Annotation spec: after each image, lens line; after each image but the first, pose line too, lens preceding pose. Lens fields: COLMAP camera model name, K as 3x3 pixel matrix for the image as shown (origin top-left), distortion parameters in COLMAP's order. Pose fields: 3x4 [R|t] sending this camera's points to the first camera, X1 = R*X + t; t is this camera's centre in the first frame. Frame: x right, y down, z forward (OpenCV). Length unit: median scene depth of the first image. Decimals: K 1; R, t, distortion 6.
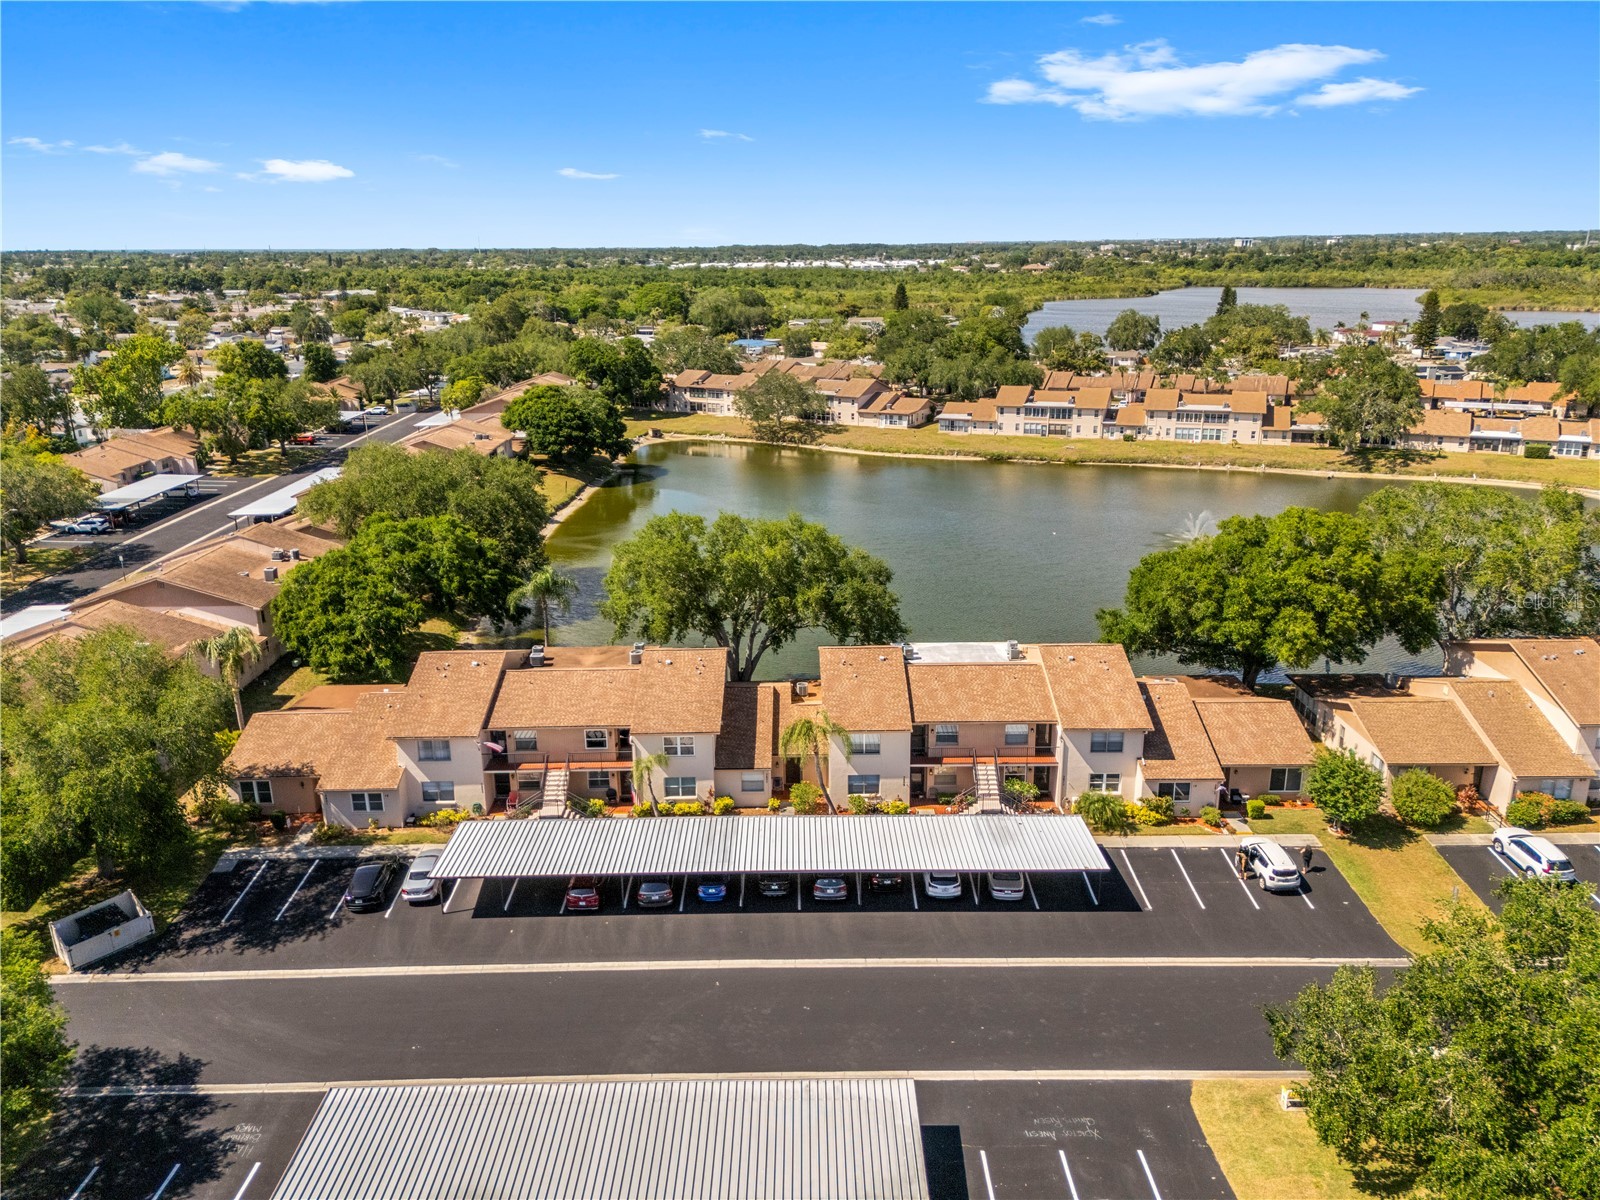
lens RADIAL K [[1172.5, 0, 799.6], [0, 1172.5, 606.0], [0, 0, 1]] dist [0.083047, -0.081978]
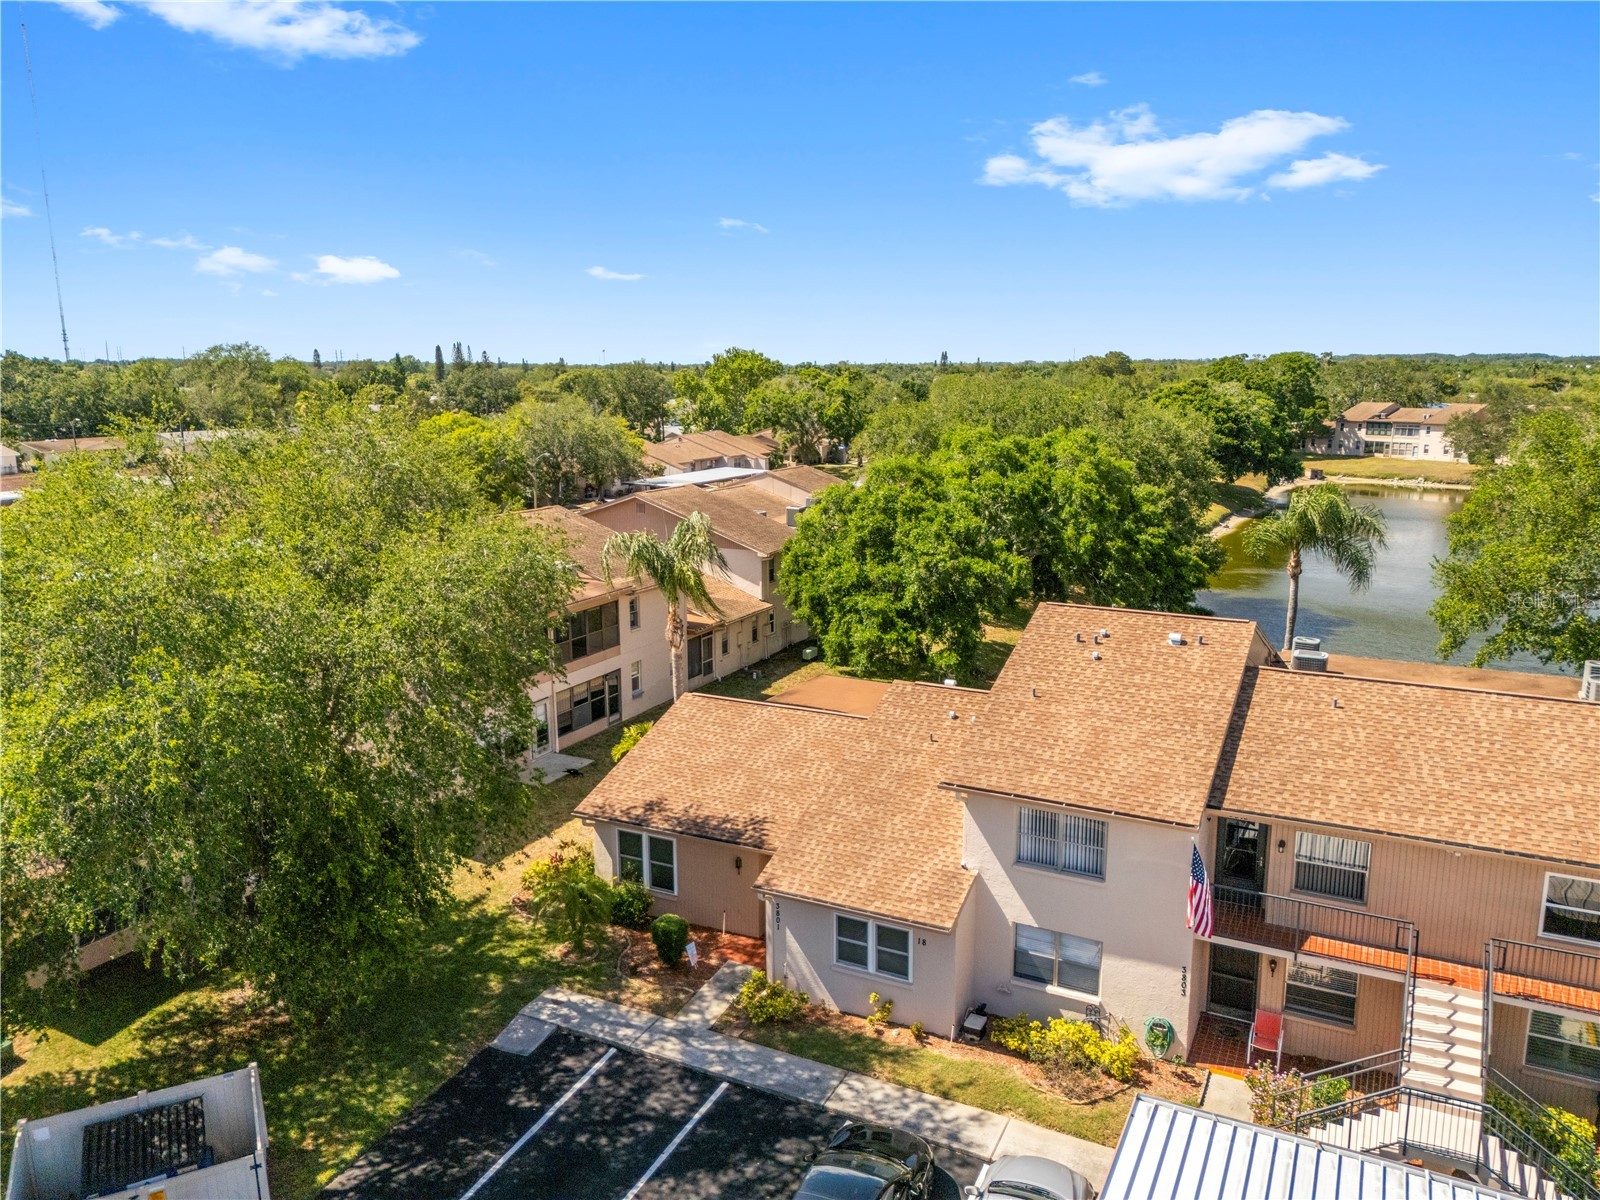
lens RADIAL K [[1172.5, 0, 799.6], [0, 1172.5, 606.0], [0, 0, 1]] dist [0.083047, -0.081978]
pose [[0.889512, 0.096863, -0.446527, -0.159823], [-0.137712, 0.988662, -0.059866, 0.058891], [0.435665, 0.114743, 0.892765, 0.450505]]
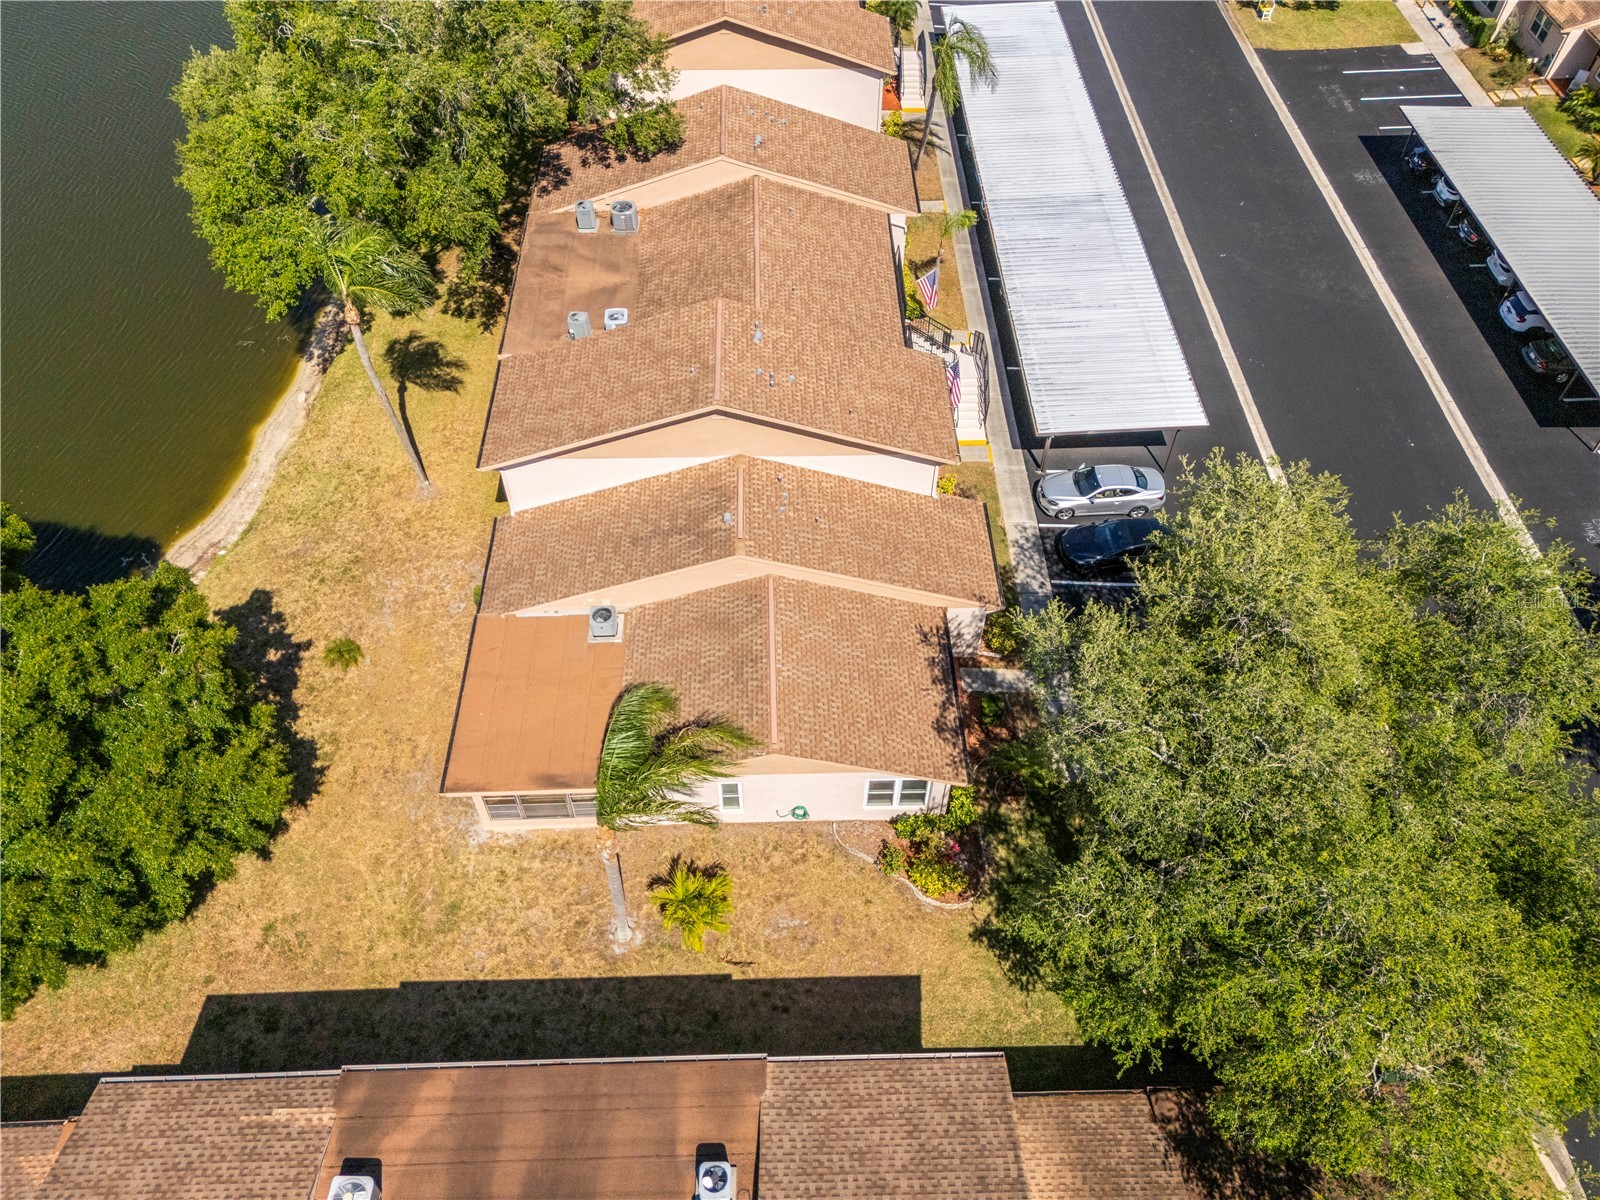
lens RADIAL K [[1172.5, 0, 799.6], [0, 1172.5, 606.0], [0, 0, 1]] dist [0.083047, -0.081978]
pose [[-0.023022, -0.766302, 0.642068, -0.524750], [0.289480, 0.609615, 0.737950, -0.191726], [-0.956907, 0.202855, 0.207794, 0.675778]]
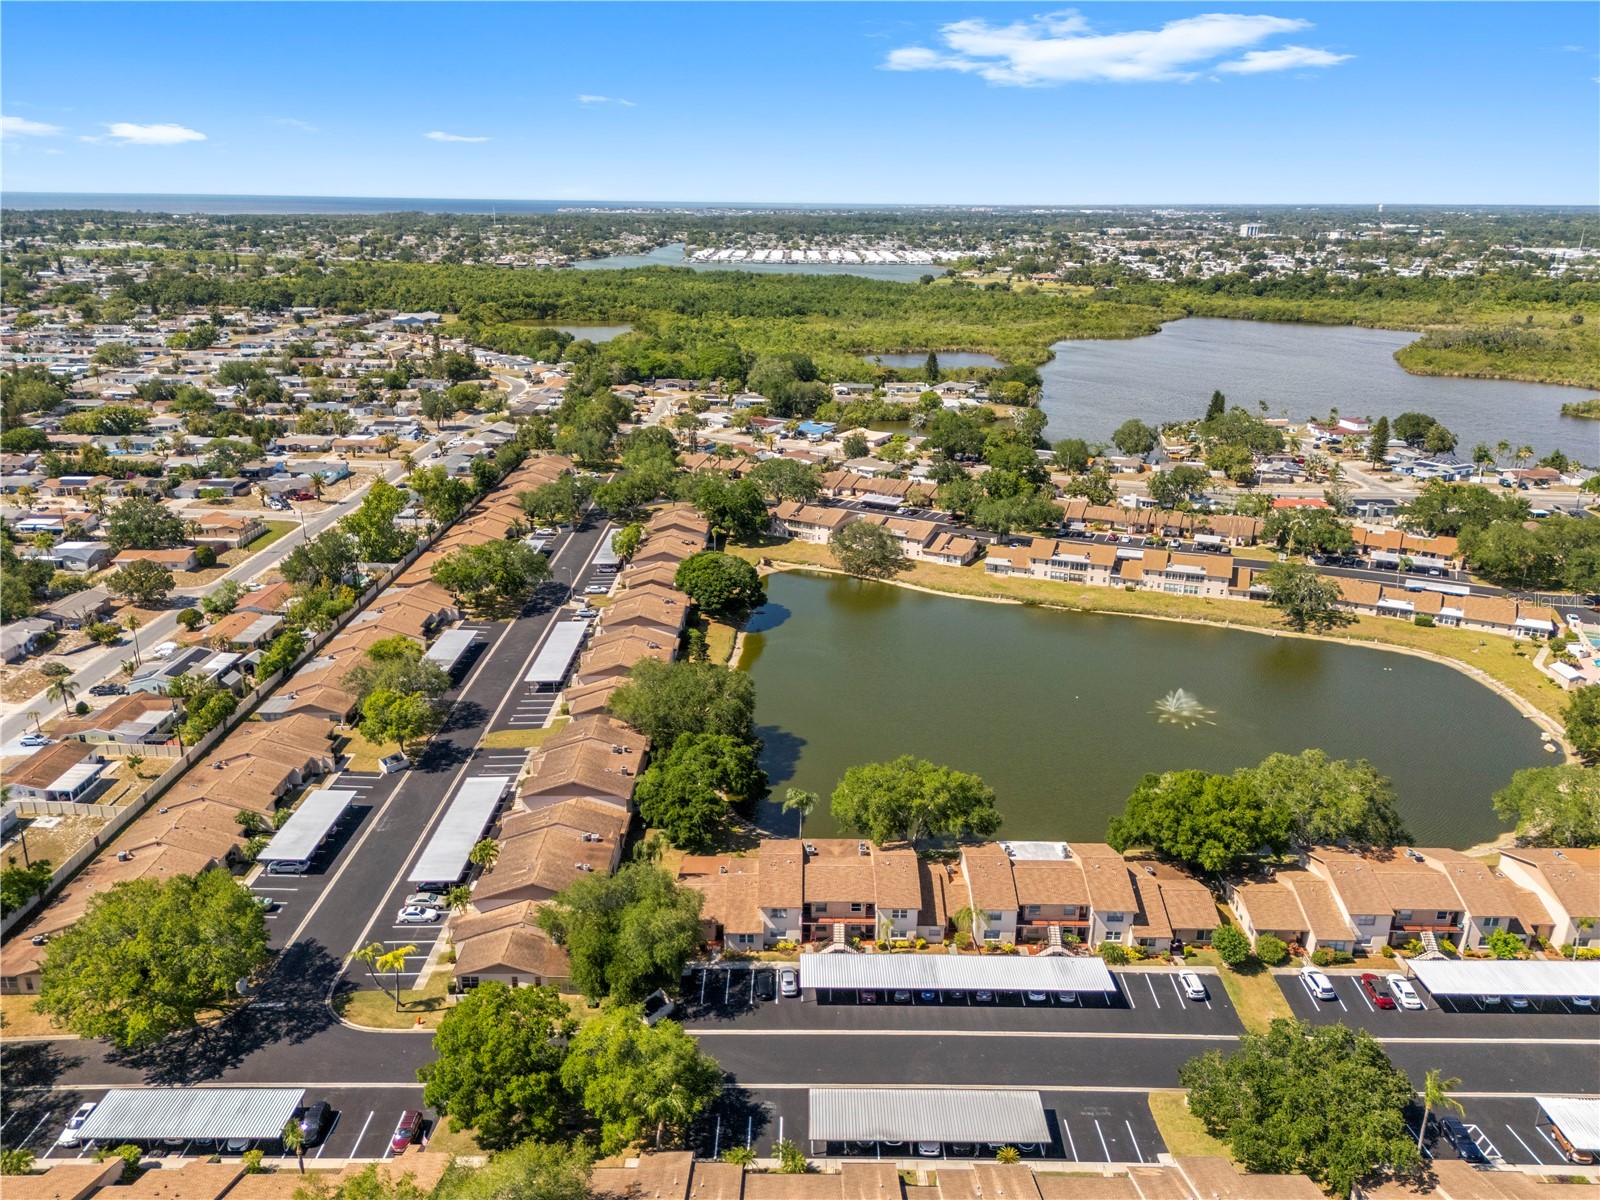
lens RADIAL K [[1172.5, 0, 799.6], [0, 1172.5, 606.0], [0, 0, 1]] dist [0.083047, -0.081978]
pose [[0.999808, 0.019360, 0.003182, -0.204429], [-0.019458, 0.999222, 0.034301, -0.330395], [-0.002516, -0.034356, 0.999406, -0.693507]]
